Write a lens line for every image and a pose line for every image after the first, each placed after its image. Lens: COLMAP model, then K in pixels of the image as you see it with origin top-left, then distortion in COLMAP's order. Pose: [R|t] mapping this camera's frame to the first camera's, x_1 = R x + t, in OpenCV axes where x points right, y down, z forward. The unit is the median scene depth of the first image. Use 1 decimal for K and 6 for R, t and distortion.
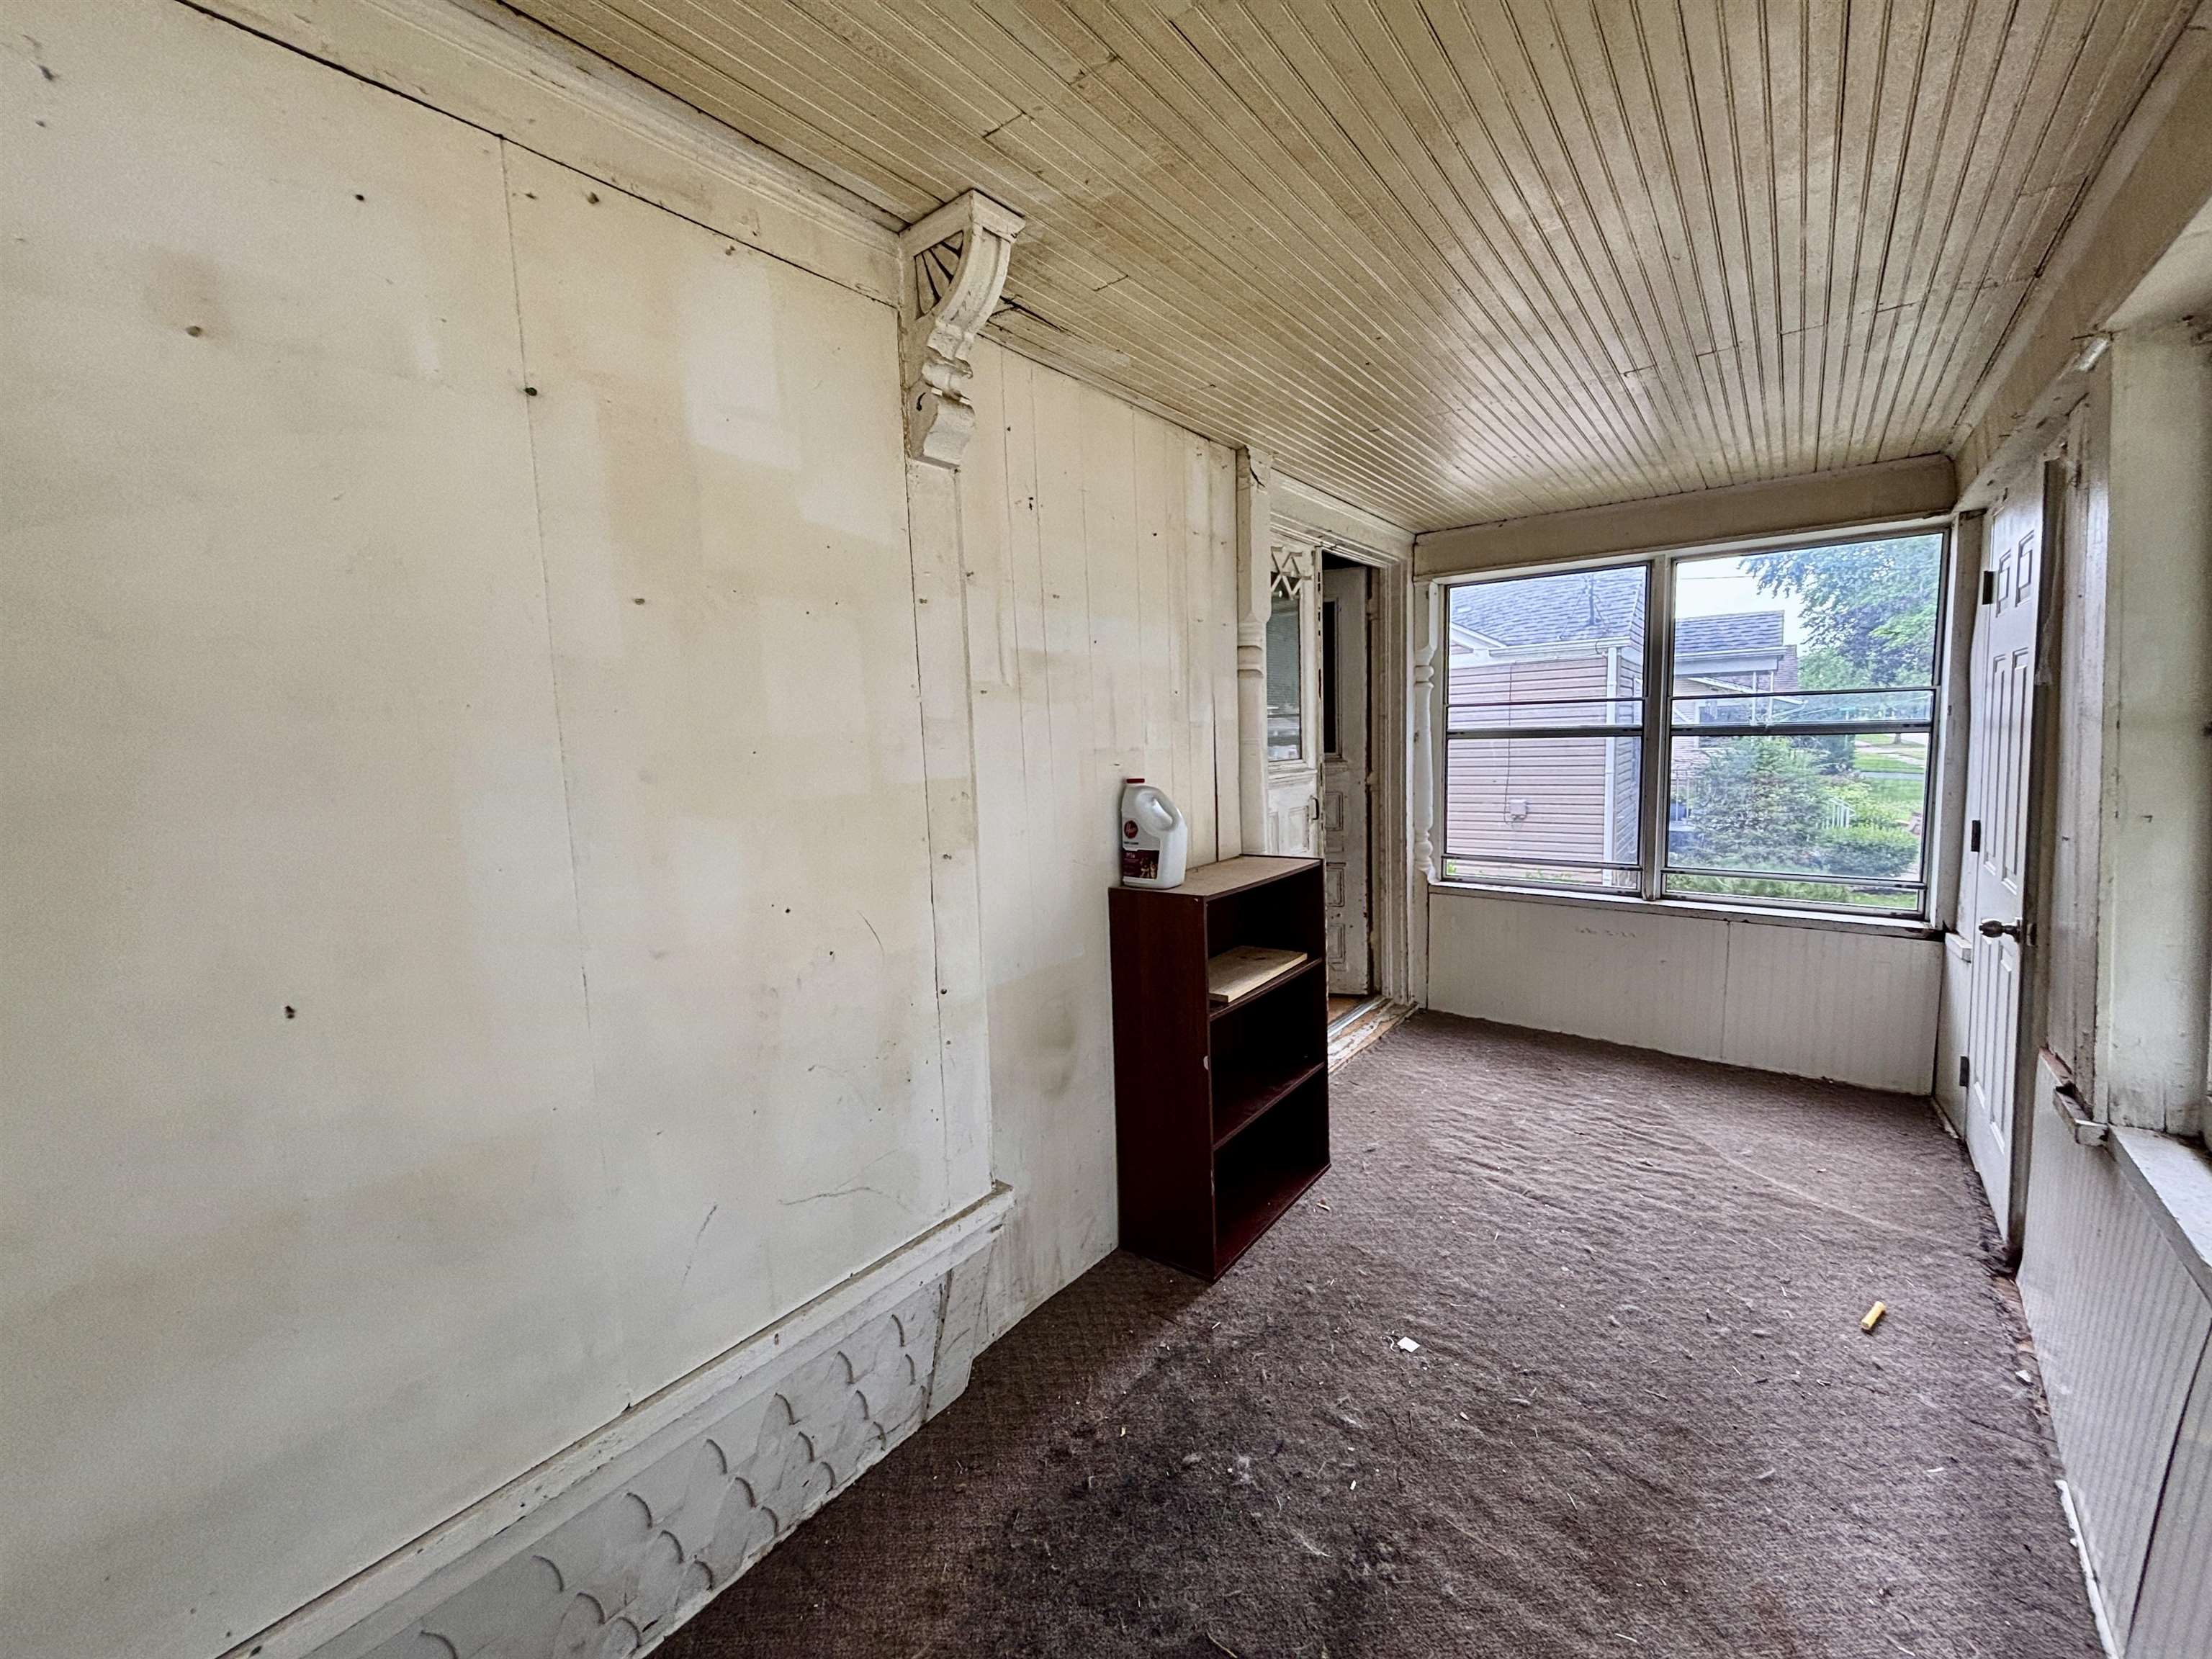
lens RADIAL K [[894.0, 0, 1105.3], [0, 894.0, 823.9], [0, 0, 1]] dist [0.003369, -0.001043]
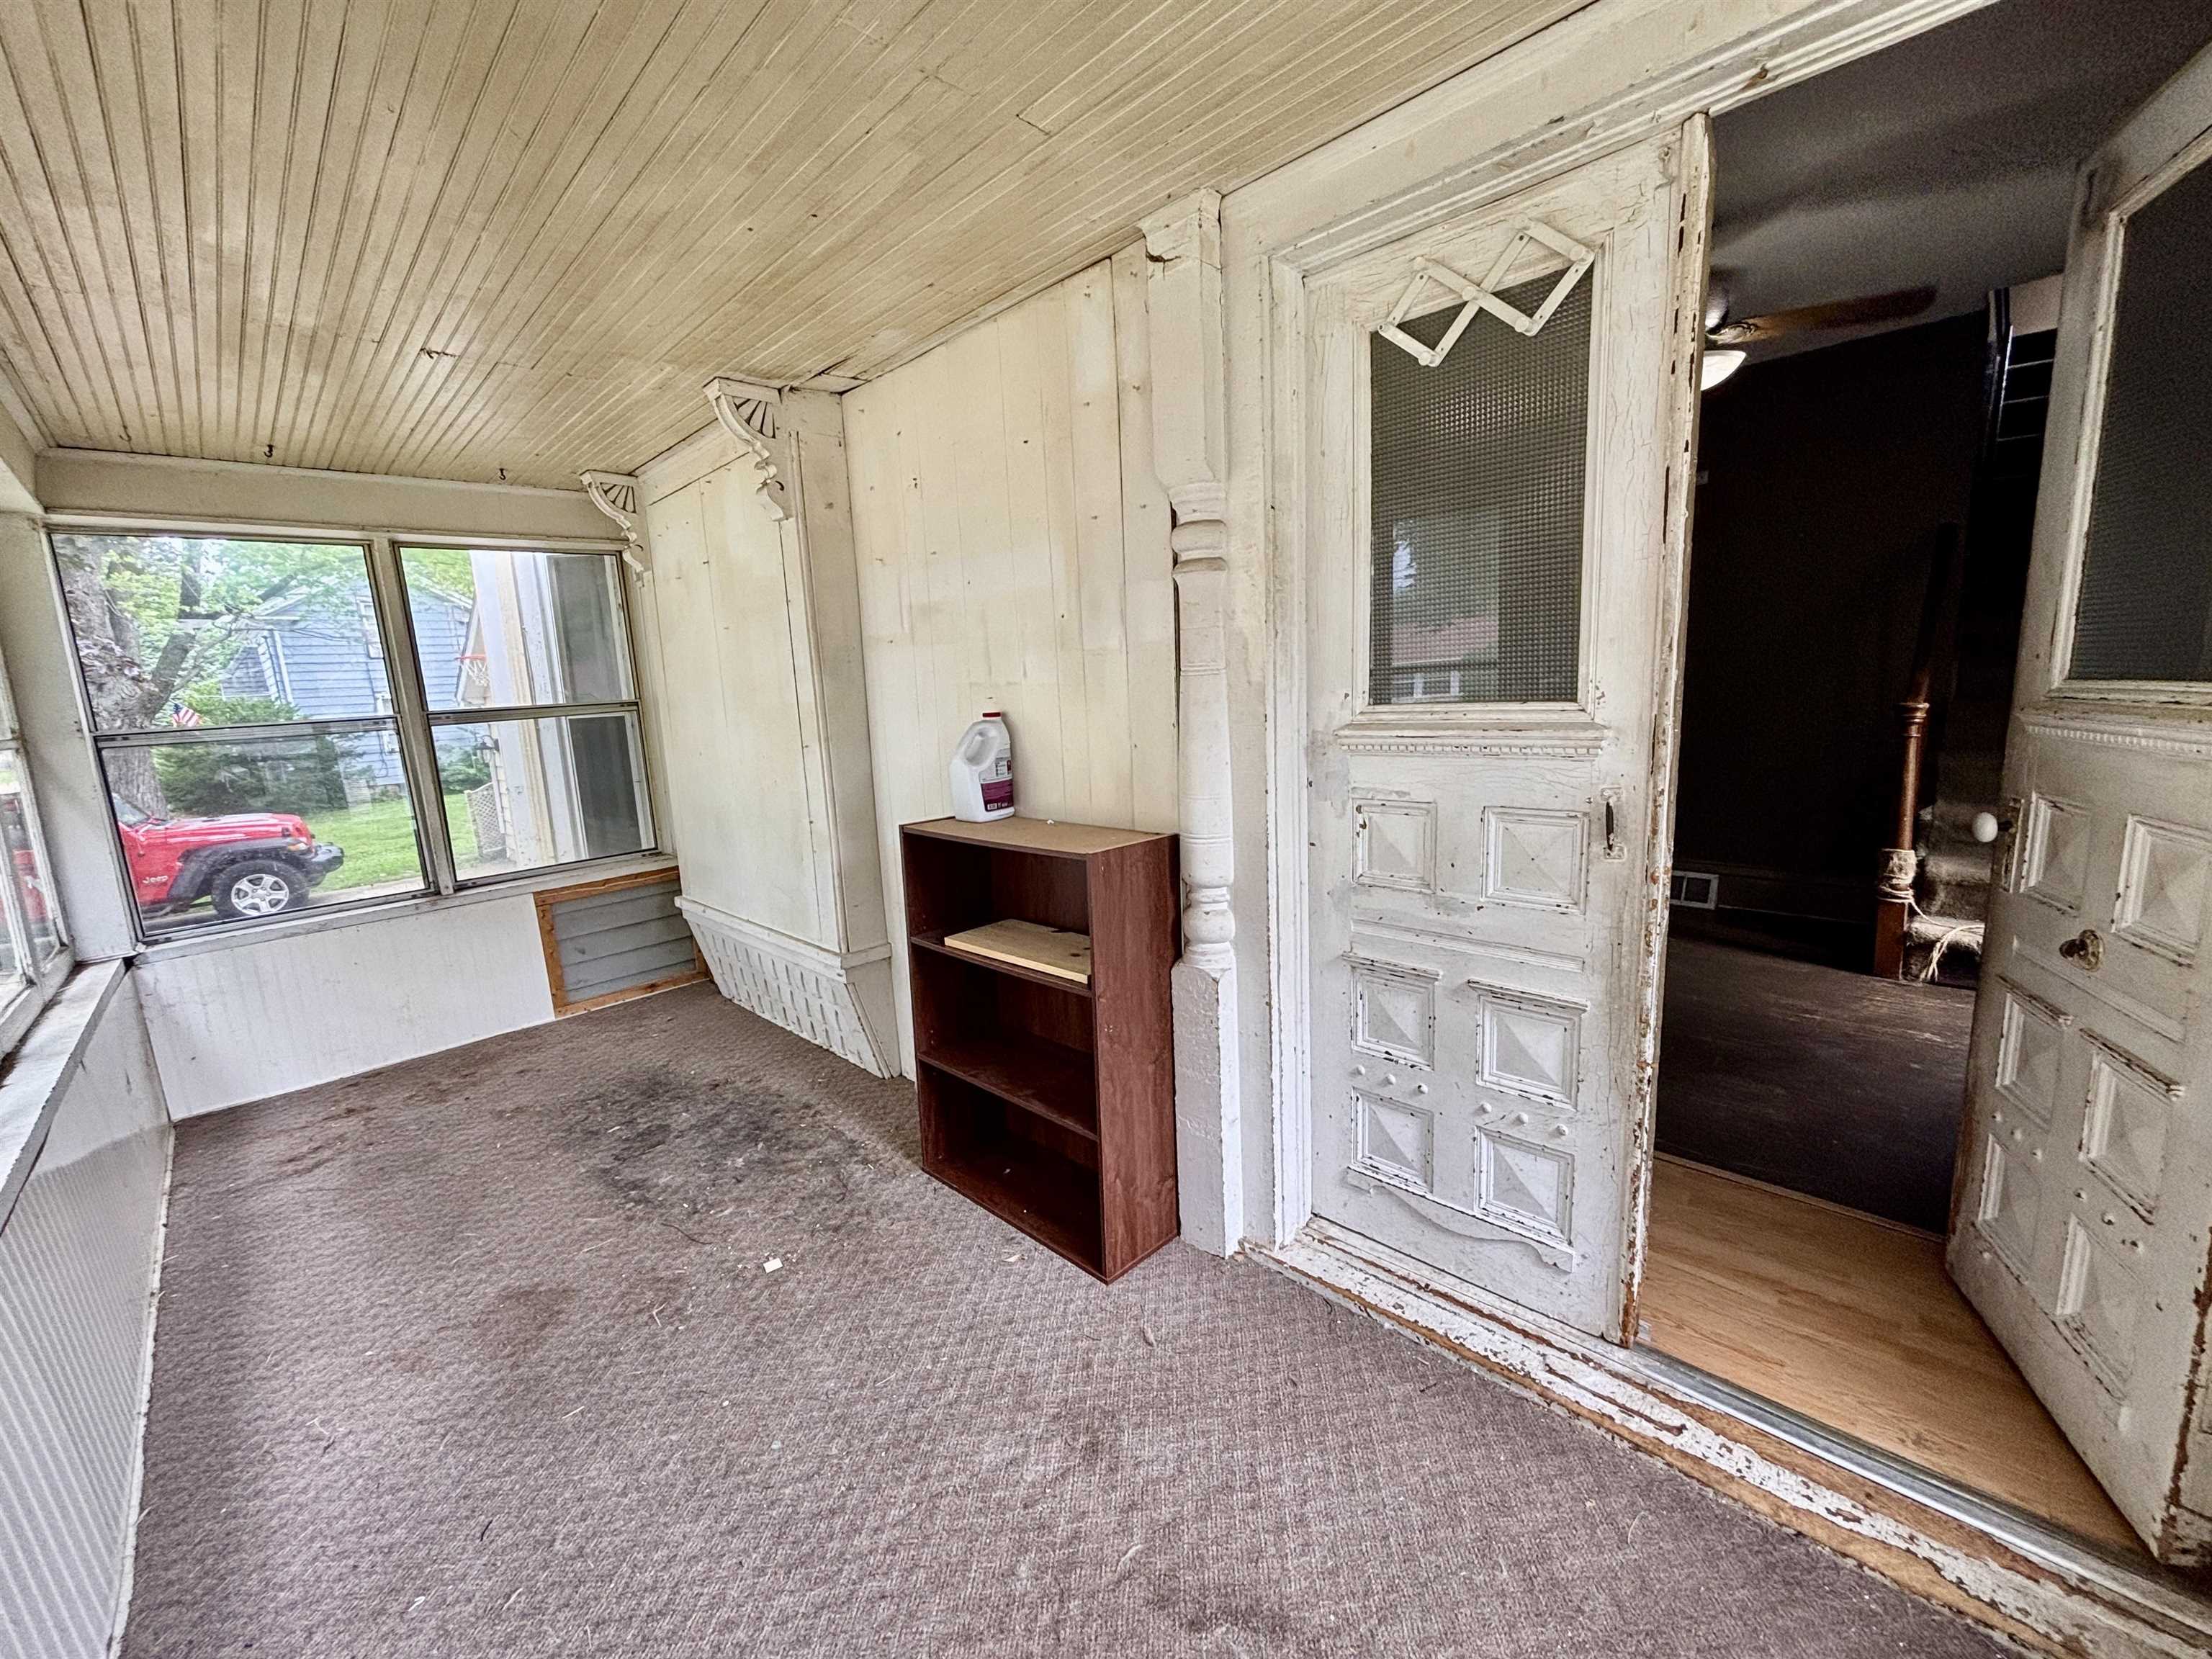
lens RADIAL K [[894.0, 0, 1104.4], [0, 894.0, 824.2], [0, 0, 1]] dist [0.003369, -0.001043]
pose [[-0.133319, 0.198778, -0.970934, 1.037774], [-0.046009, 0.977382, 0.206415, -0.143891], [0.990005, 0.072191, -0.121158, 1.264393]]
